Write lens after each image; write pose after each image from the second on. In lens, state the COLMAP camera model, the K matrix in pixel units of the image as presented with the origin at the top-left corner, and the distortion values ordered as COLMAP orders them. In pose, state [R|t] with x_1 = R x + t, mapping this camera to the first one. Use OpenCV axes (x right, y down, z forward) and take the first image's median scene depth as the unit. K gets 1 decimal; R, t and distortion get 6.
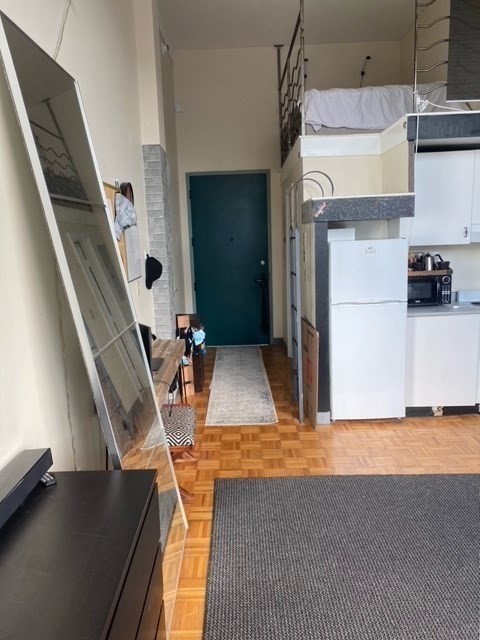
lens RADIAL K [[492.2, 0, 240.0], [0, 492.2, 320.0], [0, 0, 1]] dist [0.005705, -0.027231]
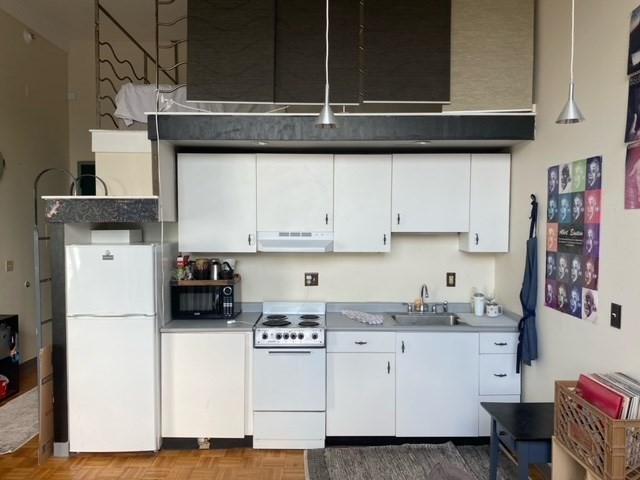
lens RADIAL K [[492.2, 0, 320.0], [0, 492.2, 240.0], [0, 0, 1]] dist [0.005705, -0.027231]
pose [[0.997737, 0.040910, 0.053351, 0.555998], [-0.033284, 0.990051, -0.136719, -0.058283], [-0.058413, 0.134634, 0.989172, 0.086770]]
